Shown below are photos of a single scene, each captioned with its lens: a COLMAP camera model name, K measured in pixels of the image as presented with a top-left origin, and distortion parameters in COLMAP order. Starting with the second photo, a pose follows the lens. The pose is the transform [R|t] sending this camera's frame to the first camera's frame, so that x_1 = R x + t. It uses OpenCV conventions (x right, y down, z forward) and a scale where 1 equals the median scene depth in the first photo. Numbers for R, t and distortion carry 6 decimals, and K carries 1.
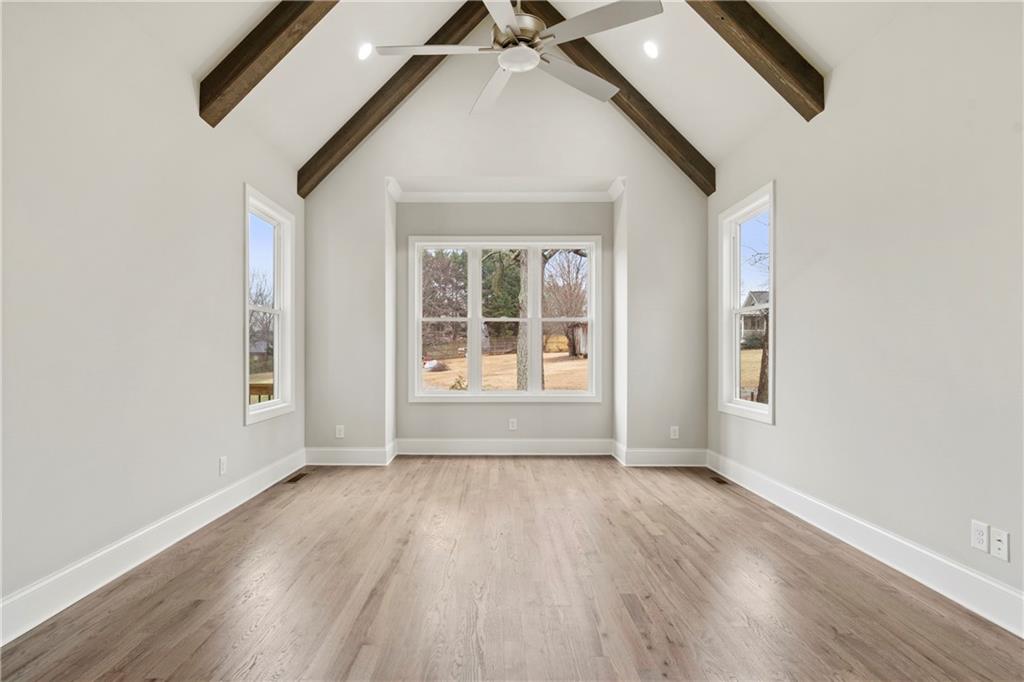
lens RADIAL K [[536.1, 0, 492.6], [0, 536.1, 360.8], [0, 0, 1]] dist [0.004851, 0.000397]
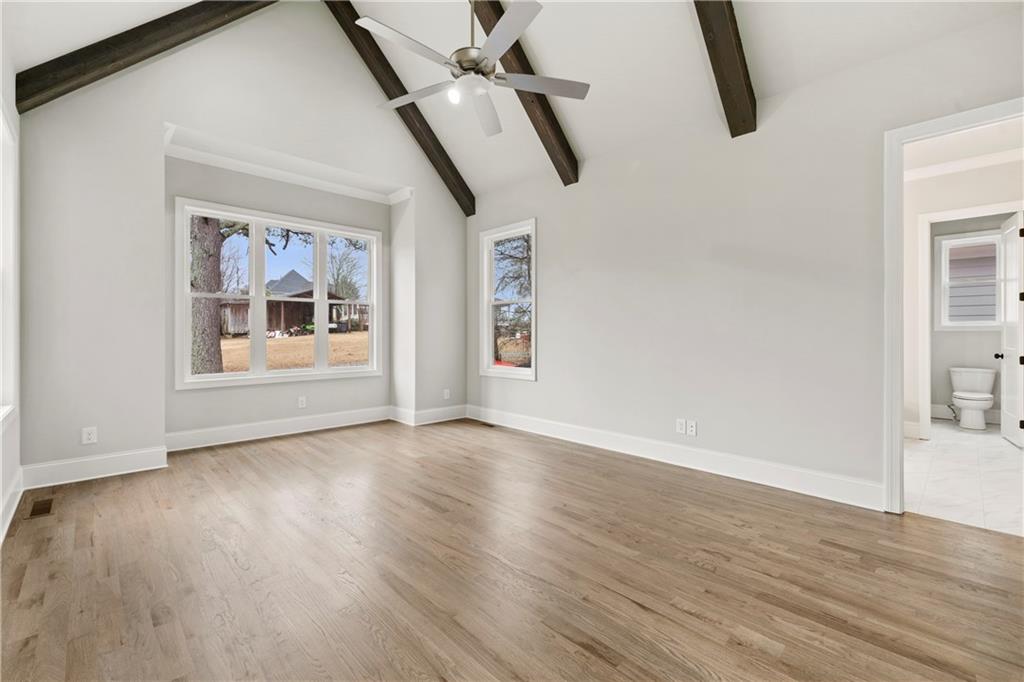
lens RADIAL K [[443.4, 0, 512.0], [0, 443.4, 341.0], [0, 0, 1]] dist [-0.000437, 0.000185]
pose [[0.711542, -0.012270, 0.702537, -0.302971], [0.009270, 0.999924, 0.008076, -0.002394], [-0.702583, 0.000766, 0.711602, 0.127255]]
